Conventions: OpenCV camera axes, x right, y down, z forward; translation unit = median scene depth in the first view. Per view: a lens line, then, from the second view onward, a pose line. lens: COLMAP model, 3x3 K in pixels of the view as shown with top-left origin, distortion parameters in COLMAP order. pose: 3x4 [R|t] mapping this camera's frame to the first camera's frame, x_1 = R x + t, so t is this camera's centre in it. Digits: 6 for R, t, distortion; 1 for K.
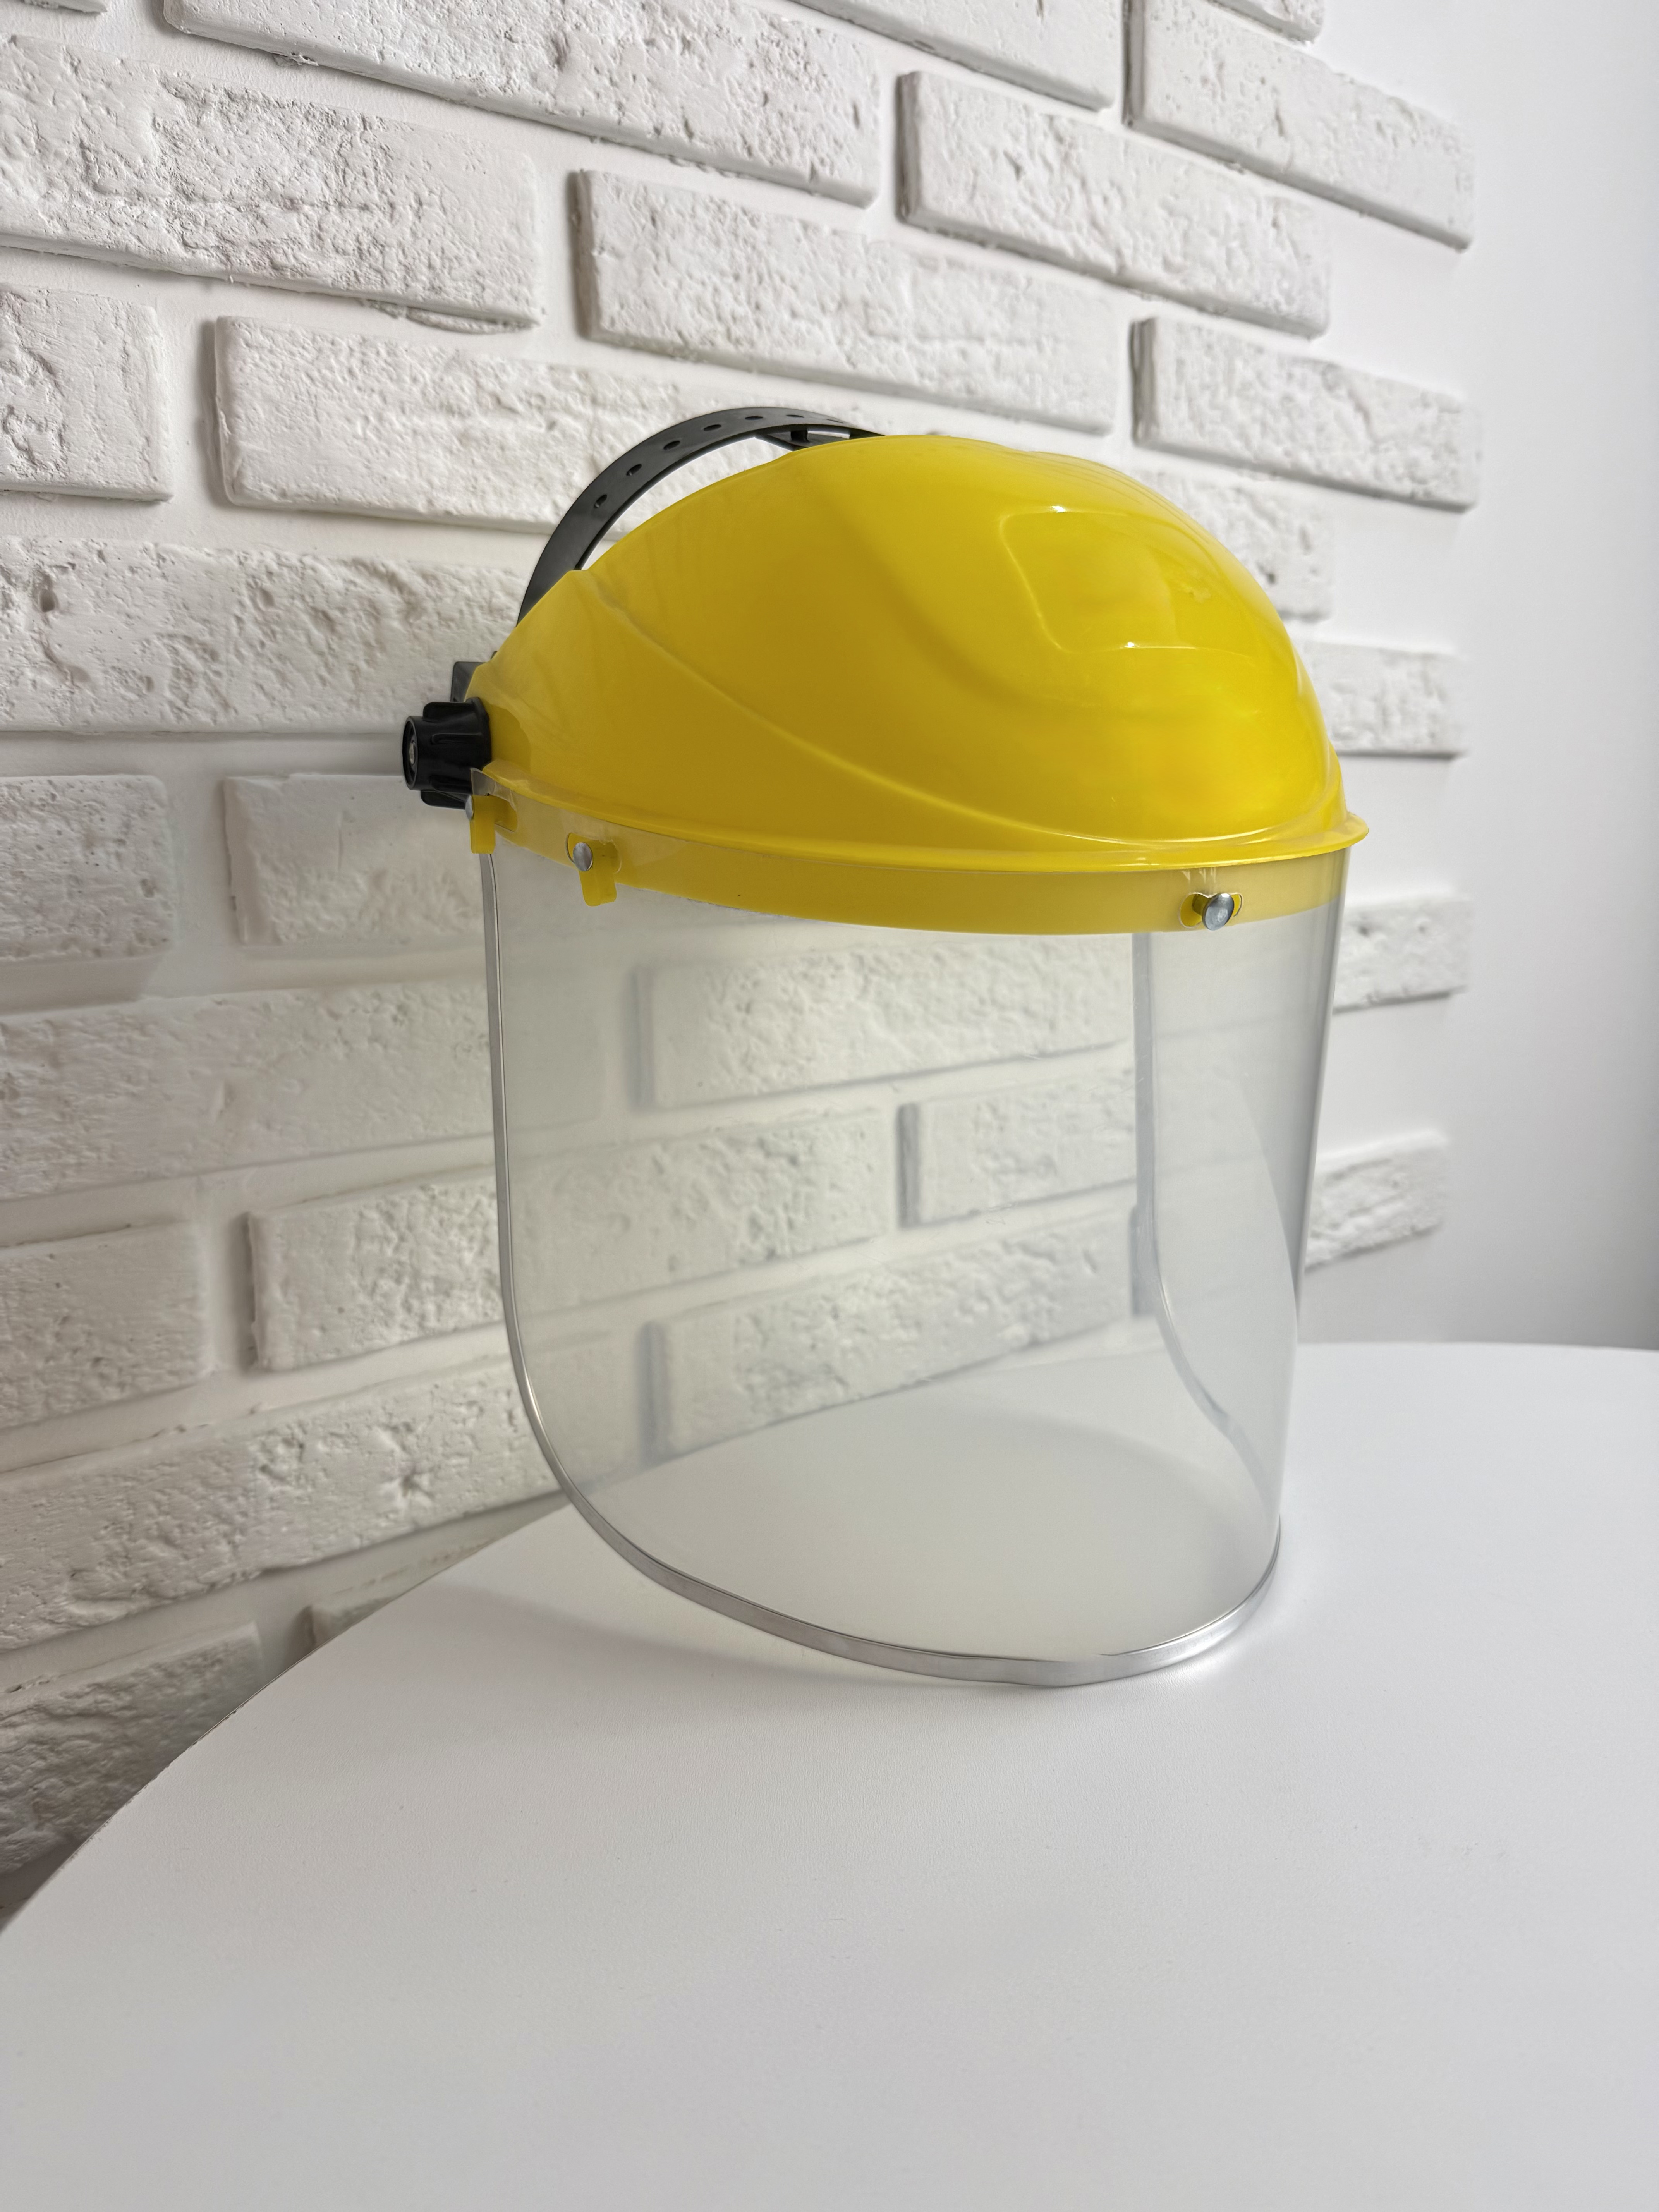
lens RADIAL K [[1559.0, 0, 828.1], [0, 1559.0, 1102.7], [0, 0, 1]] dist [-0.028756, 0.003272]
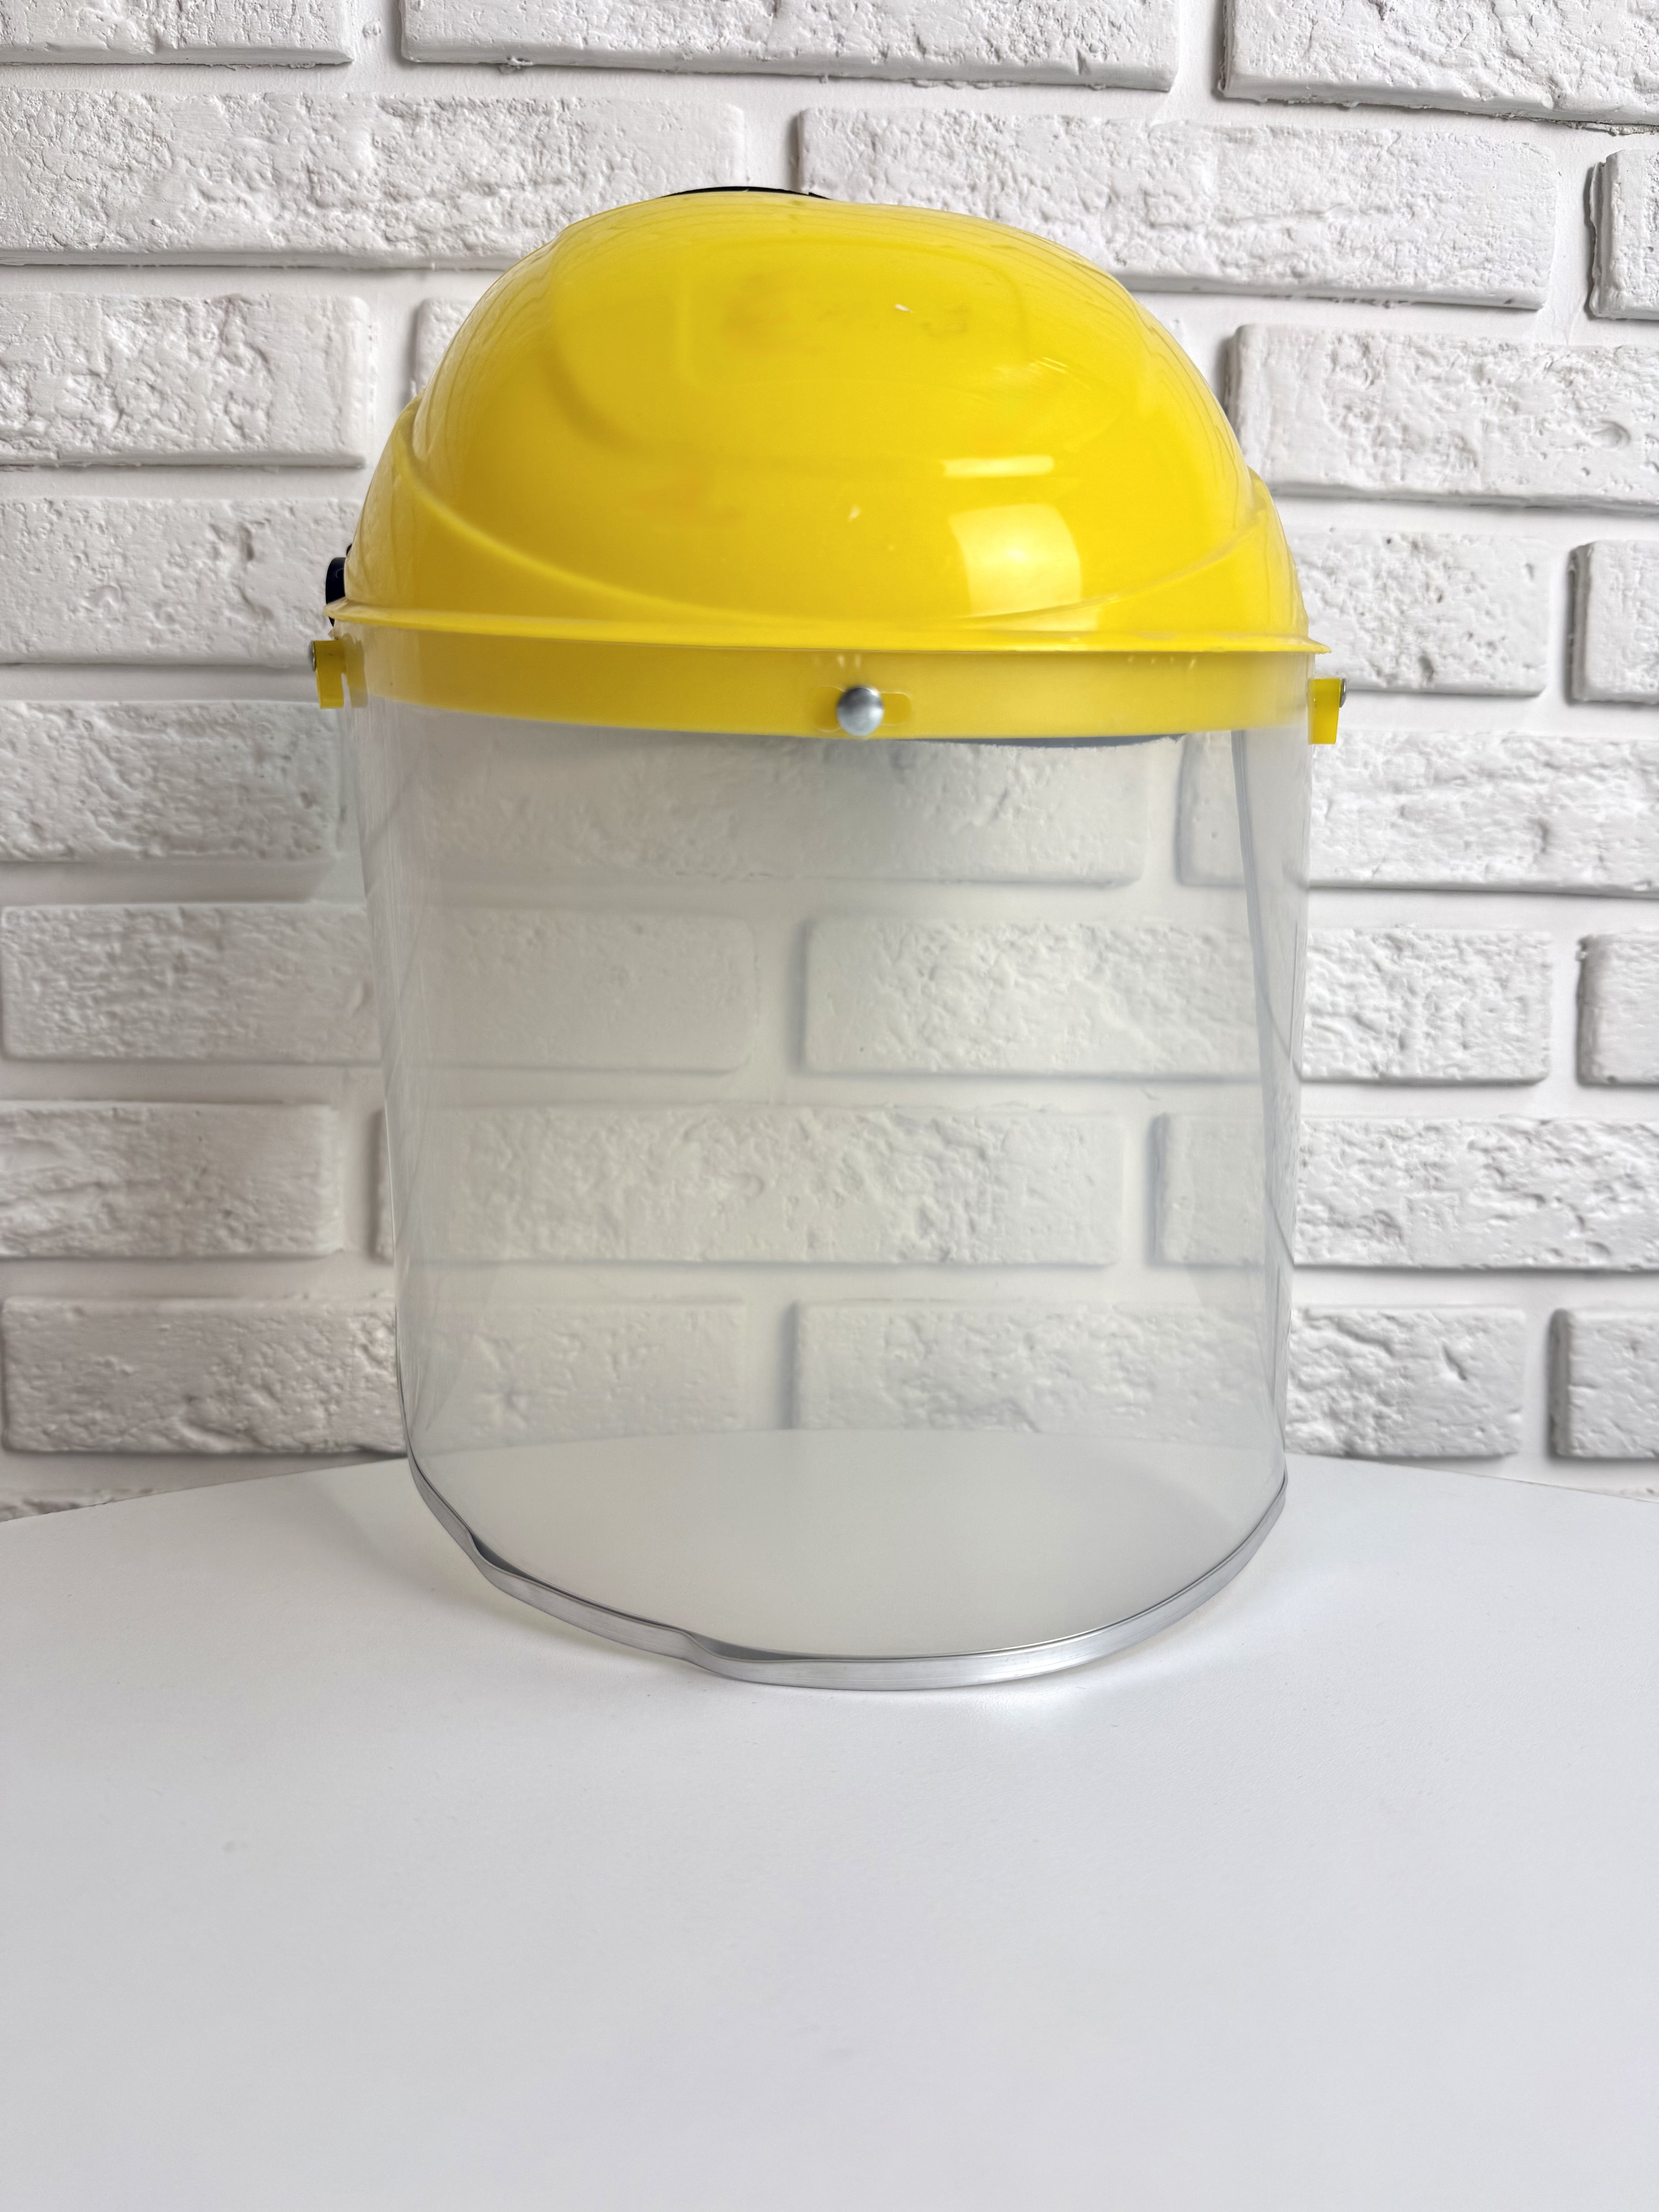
lens RADIAL K [[1559.0, 0, 829.1], [0, 1559.0, 1108.1], [0, 0, 1]] dist [-0.028756, 0.003272]
pose [[0.827717, 0.084950, -0.554679, 0.454690], [-0.134150, 0.989769, -0.048600, 0.076527], [0.544875, 0.114637, 0.830644, 0.254573]]
